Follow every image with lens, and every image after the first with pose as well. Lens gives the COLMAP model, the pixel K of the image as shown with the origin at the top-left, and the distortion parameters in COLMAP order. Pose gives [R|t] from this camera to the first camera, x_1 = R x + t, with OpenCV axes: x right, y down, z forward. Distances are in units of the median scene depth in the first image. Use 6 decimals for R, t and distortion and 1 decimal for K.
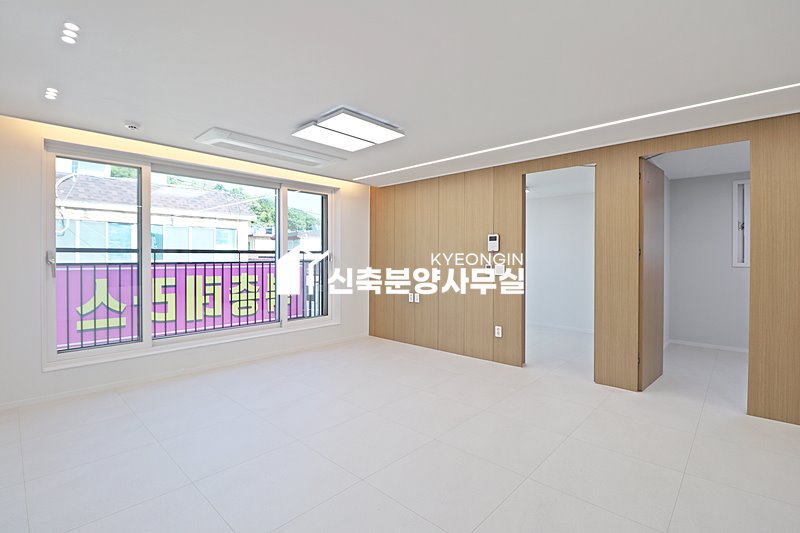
lens RADIAL K [[377.5, 0, 399.2], [0, 377.5, 261.3], [0, 0, 1]] dist [0.028334, -0.032060]
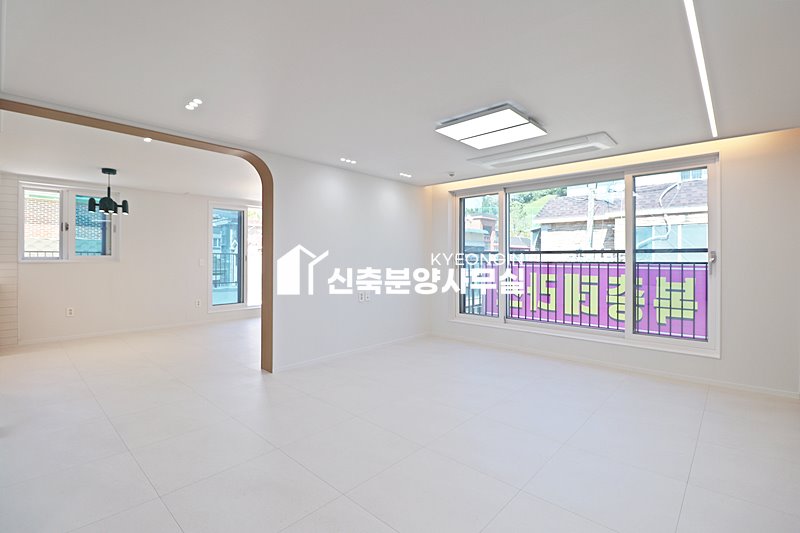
lens RADIAL K [[370.7, 0, 402.8], [0, 370.7, 258.8], [0, 0, 1]] dist [0.000319, -0.014658]
pose [[0.006414, 0.001211, -0.999979, 0.521594], [-0.012234, 0.999925, 0.001132, -0.001779], [0.999905, 0.012227, 0.006429, 0.488573]]
